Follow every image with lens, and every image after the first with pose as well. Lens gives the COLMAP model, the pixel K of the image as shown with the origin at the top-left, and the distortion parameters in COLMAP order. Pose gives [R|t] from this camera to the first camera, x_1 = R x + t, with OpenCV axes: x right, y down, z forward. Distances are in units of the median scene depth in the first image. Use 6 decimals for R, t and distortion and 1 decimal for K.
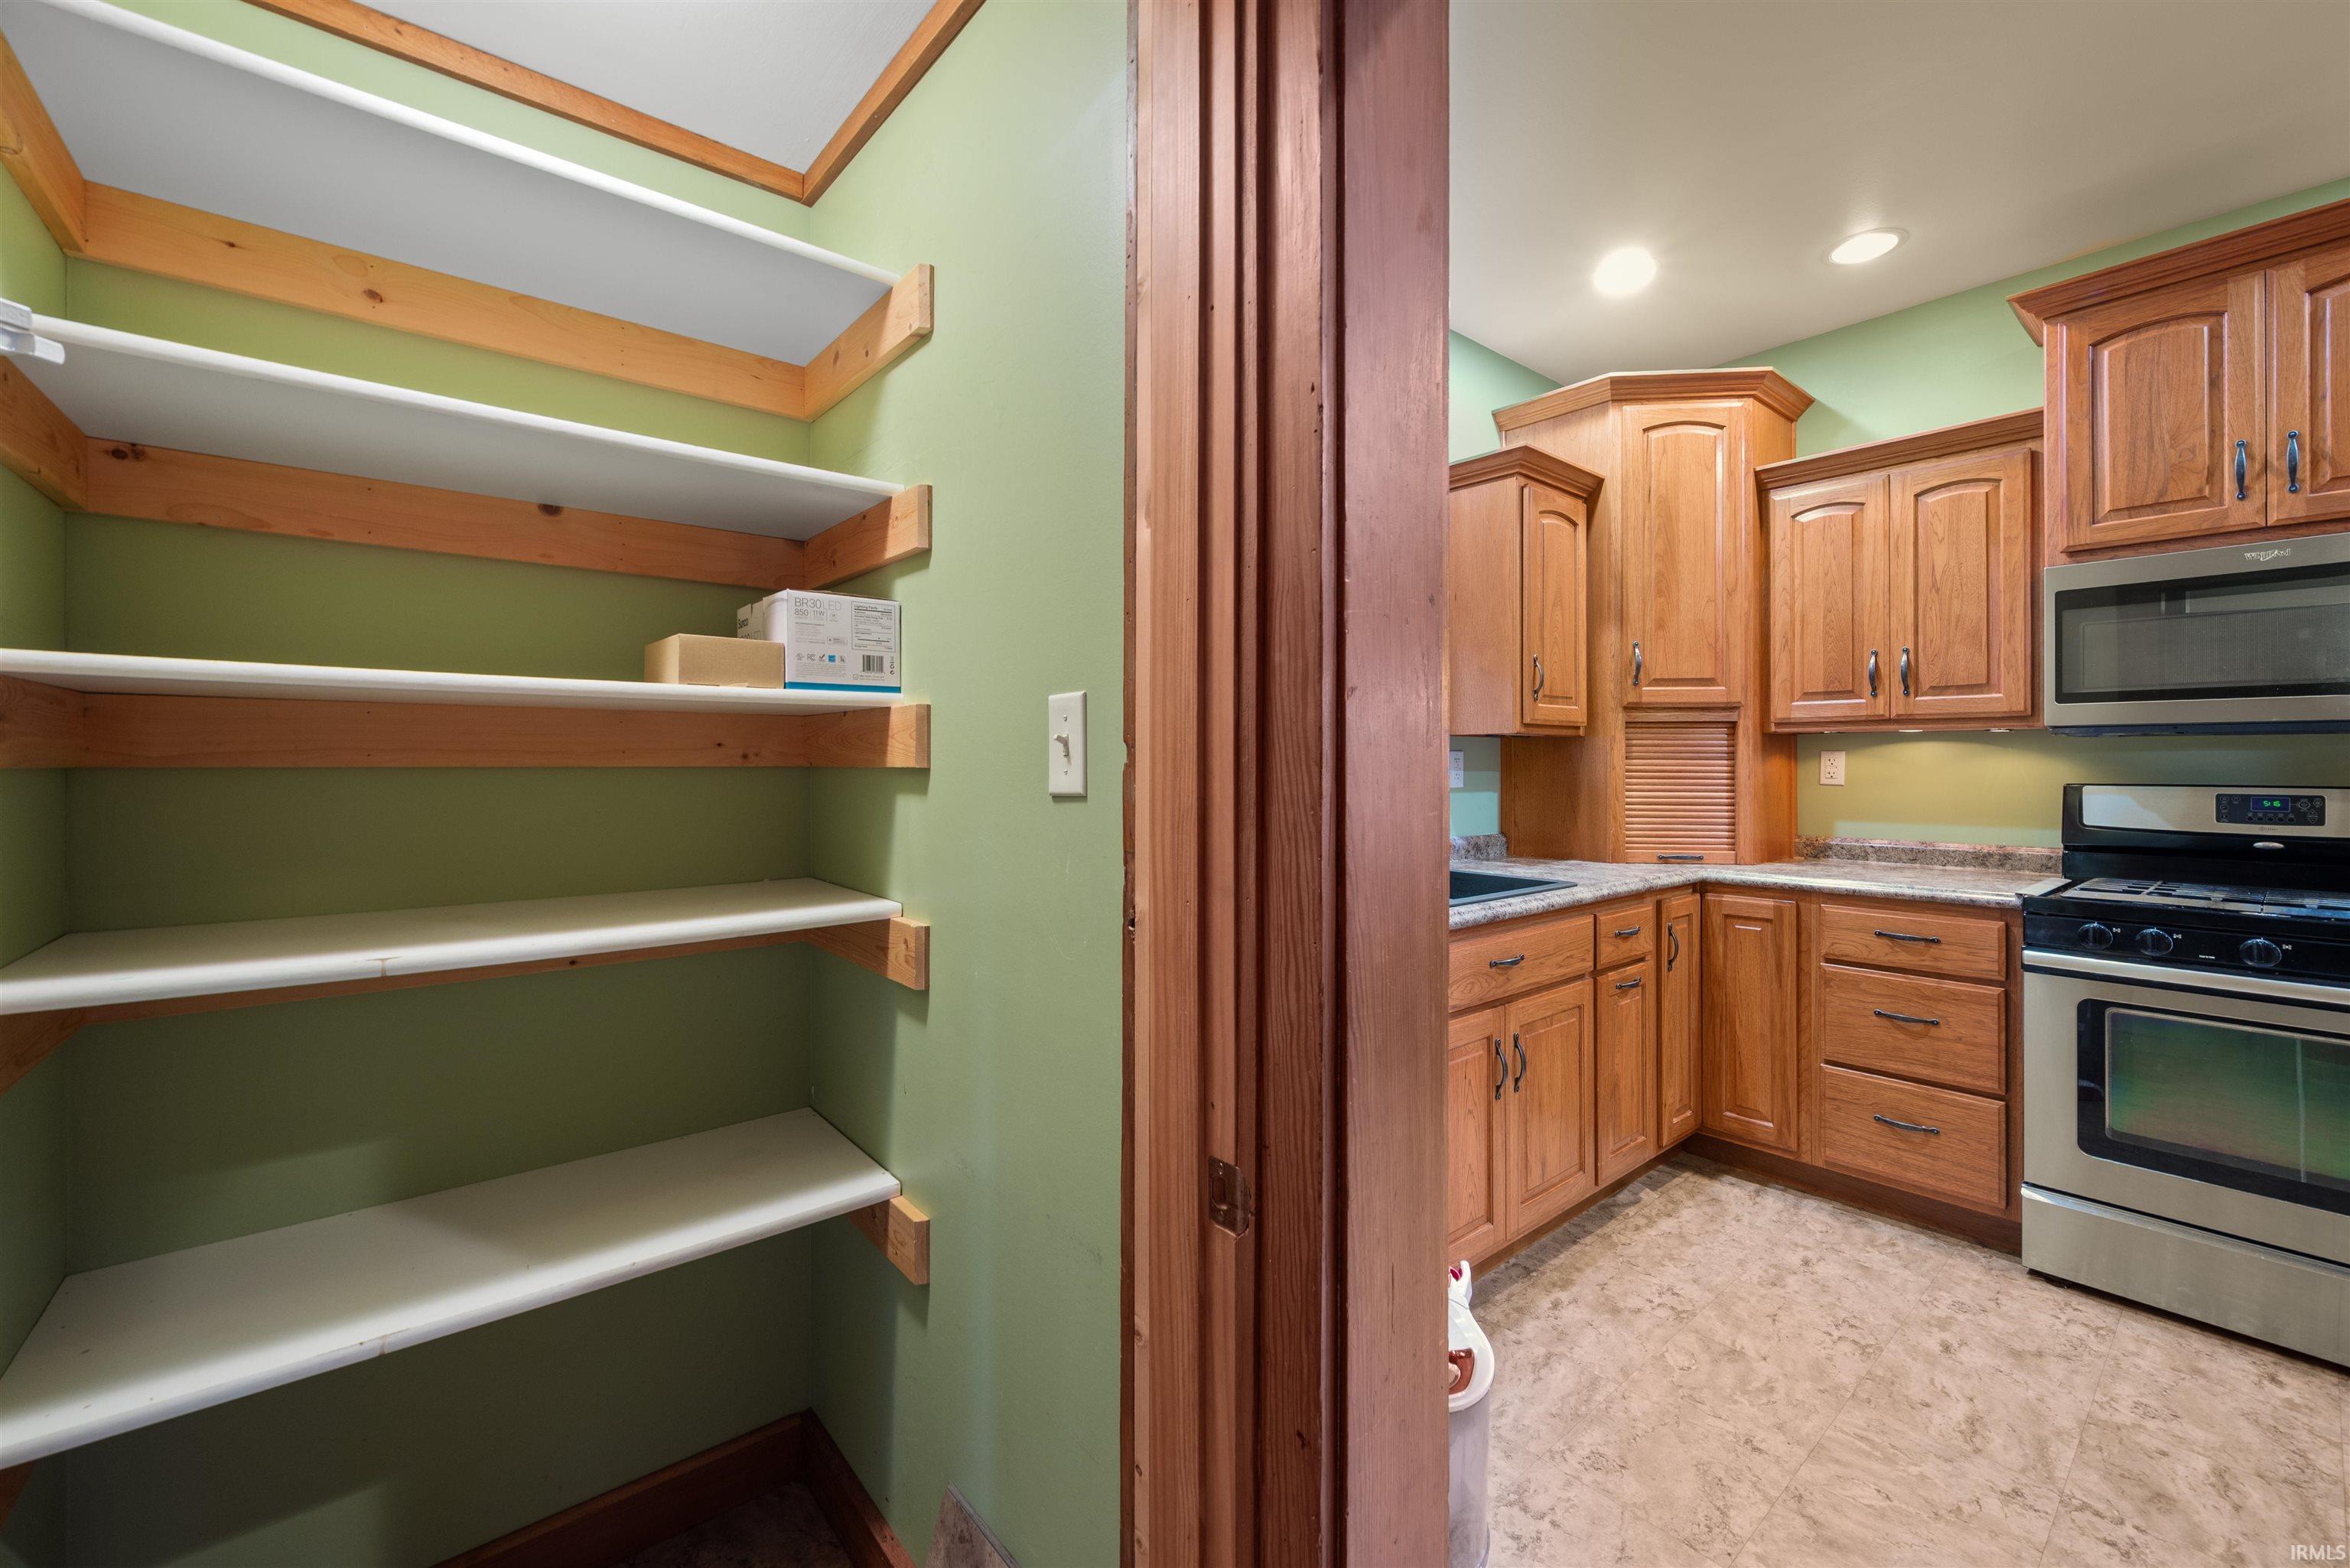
lens RADIAL K [[946.2, 0, 1153.7], [0, 946.2, 760.3], [0, 0, 1]] dist [-0.001699, 0.000375]
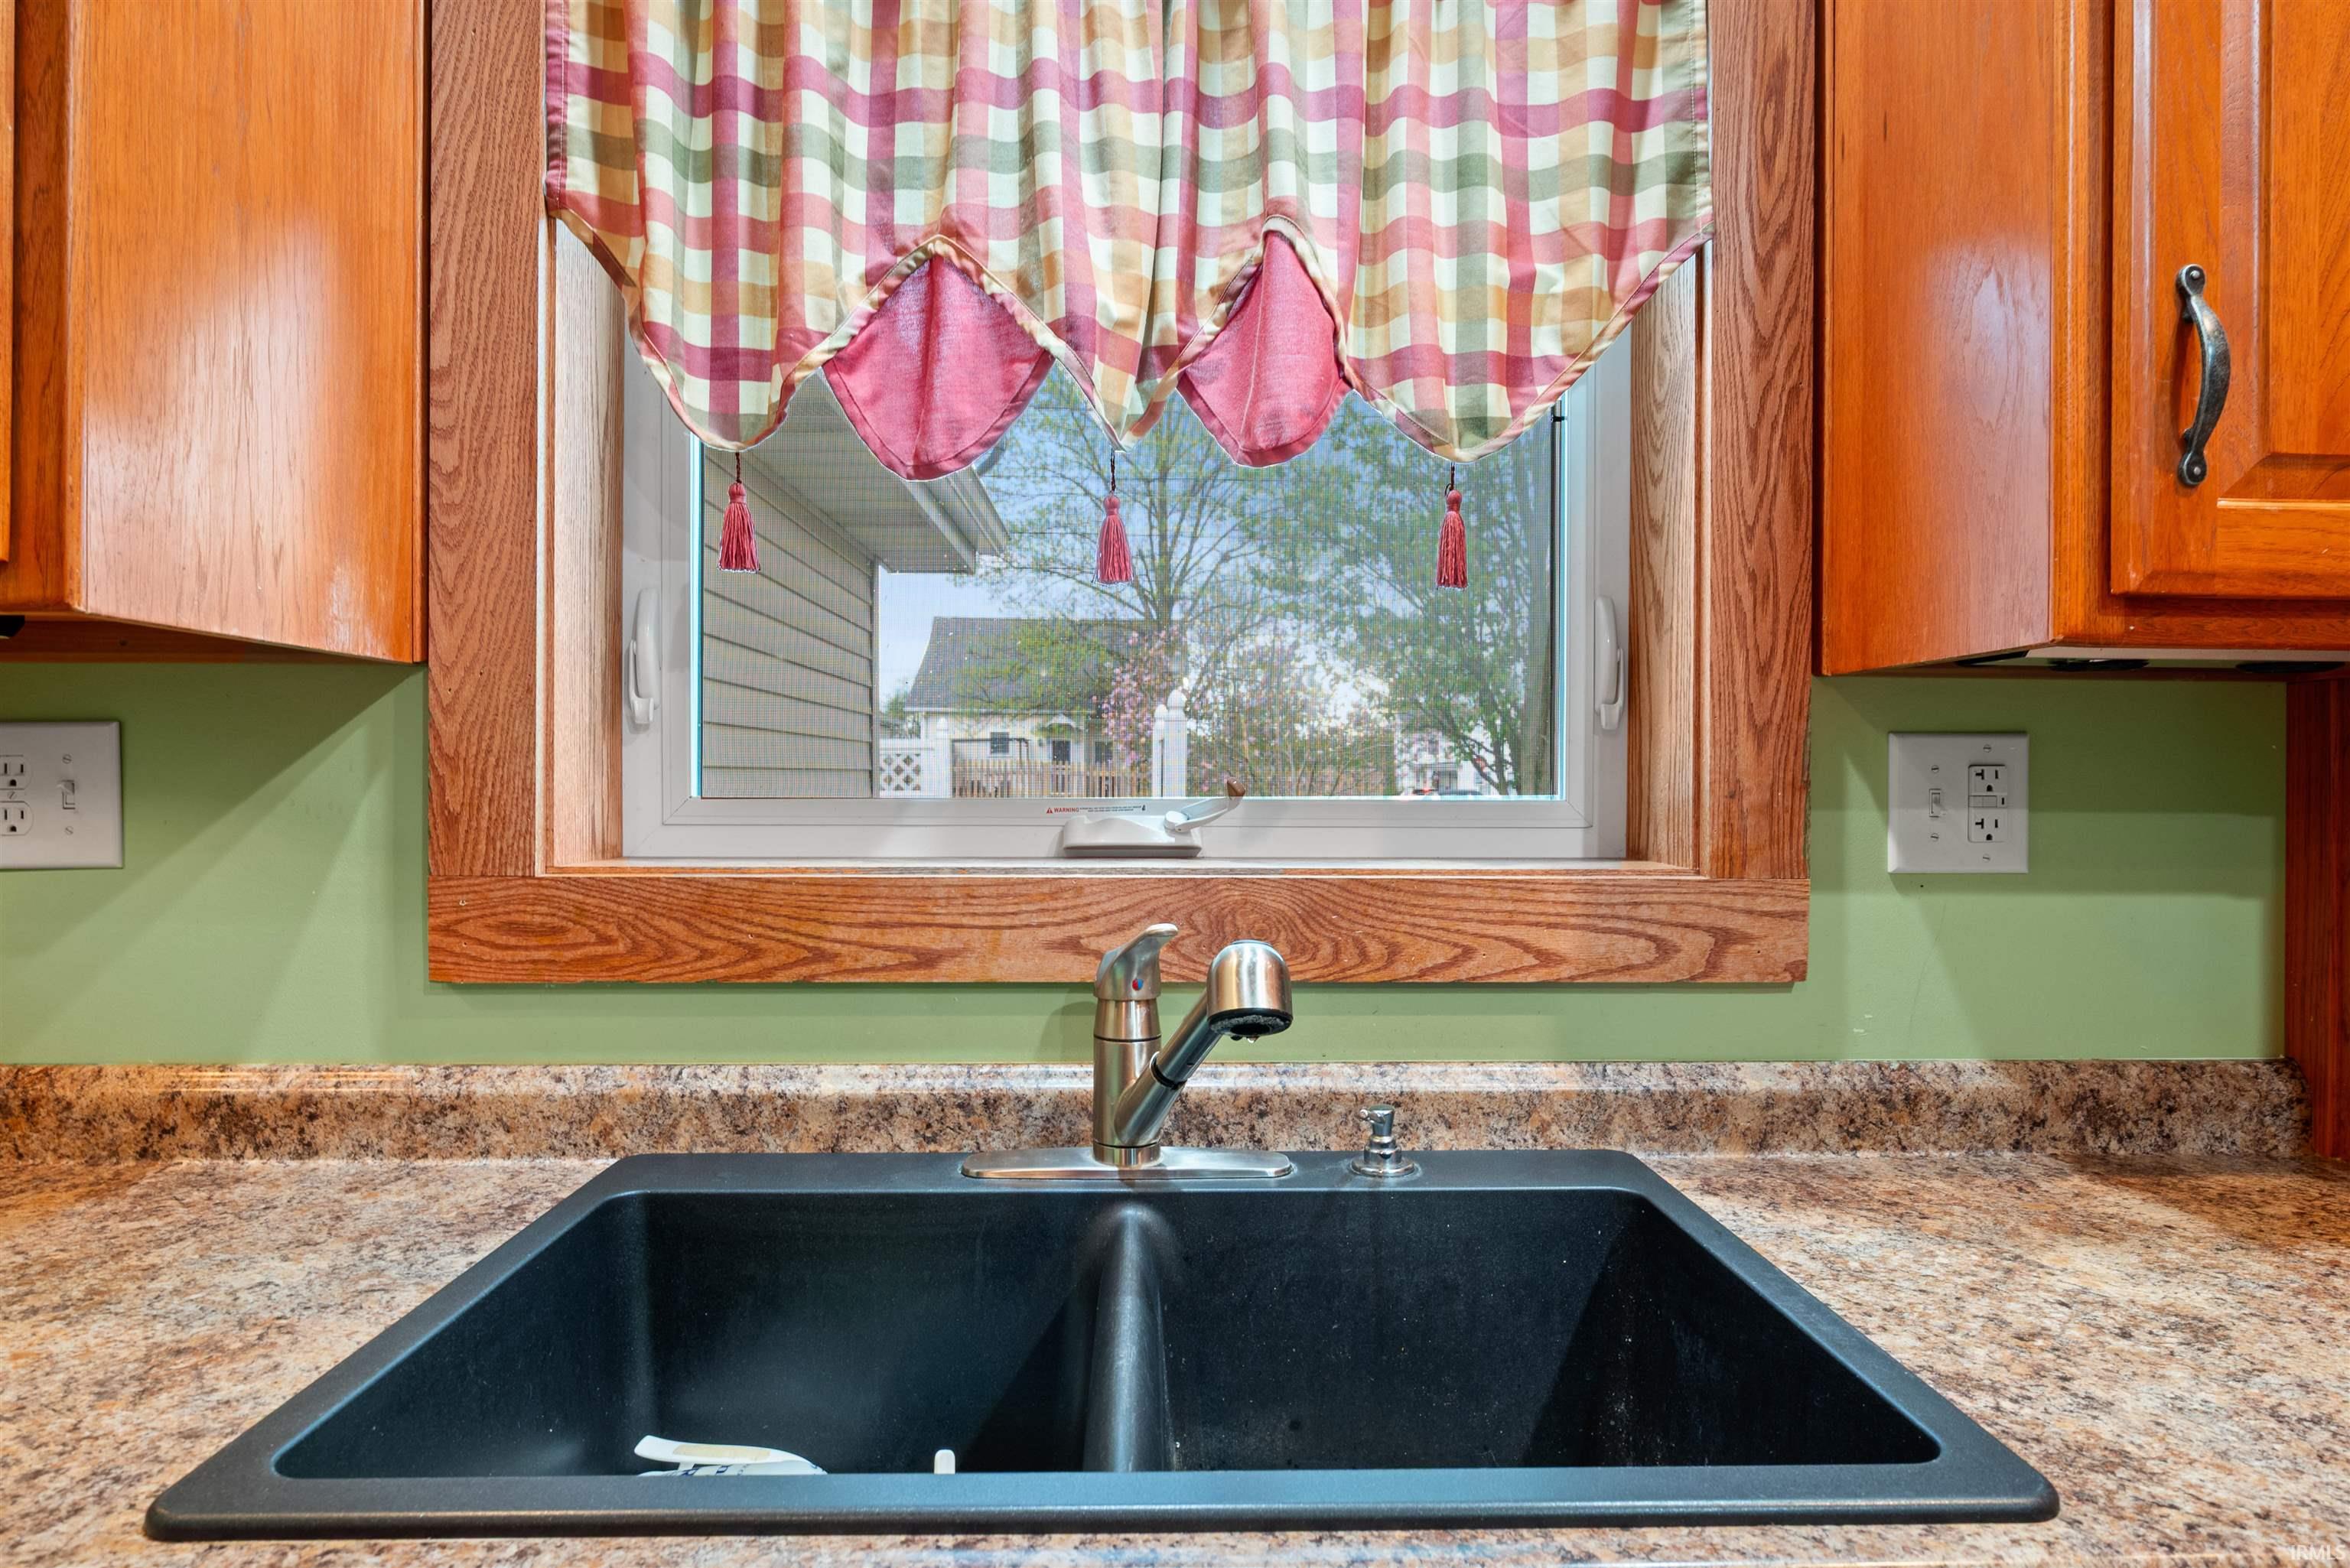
lens RADIAL K [[1338.3, 0, 1181.7], [0, 1338.3, 774.7], [0, 0, 1]] dist [-0.003919, 0.000499]
pose [[0.795746, -0.000004, -0.605631, 0.364394], [-0.002029, 0.999994, -0.002672, 0.002676], [0.605628, 0.003355, 0.795741, 0.563836]]
